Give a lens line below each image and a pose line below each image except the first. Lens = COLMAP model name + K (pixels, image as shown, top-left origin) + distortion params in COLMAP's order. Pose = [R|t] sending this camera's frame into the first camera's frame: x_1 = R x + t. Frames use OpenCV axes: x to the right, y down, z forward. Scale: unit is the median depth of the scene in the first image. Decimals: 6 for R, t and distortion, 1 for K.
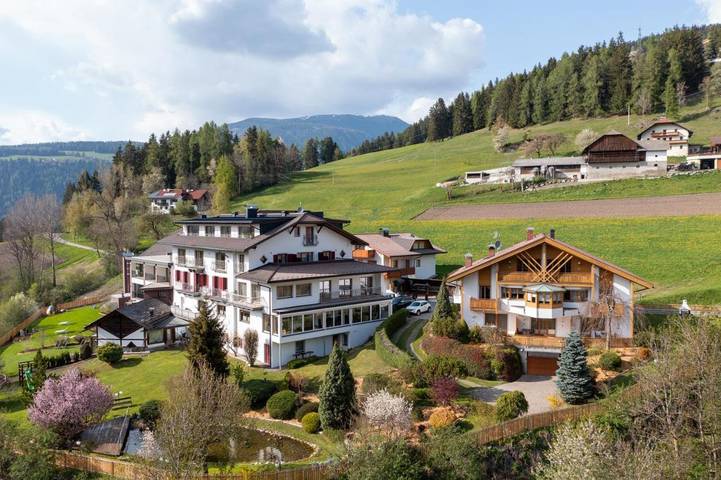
lens RADIAL K [[570.1, 0, 359.6], [0, 570.1, 241.1], [0, 0, 1]] dist [-0.013898, 0.003187]
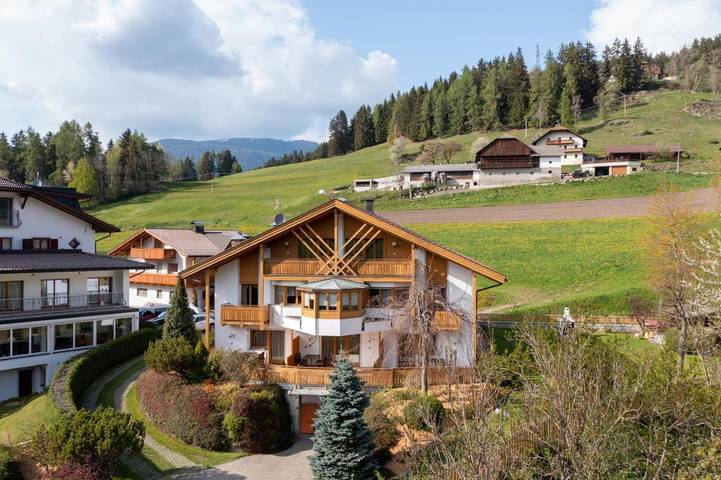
lens RADIAL K [[570.1, 0, 359.6], [0, 570.1, 239.8], [0, 0, 1]] dist [-0.013898, 0.003187]
pose [[0.990221, 0.007082, 0.139324, 0.082076], [-0.000625, 0.998926, -0.046334, 0.019421], [-0.139503, 0.045794, 0.989162, 0.125101]]
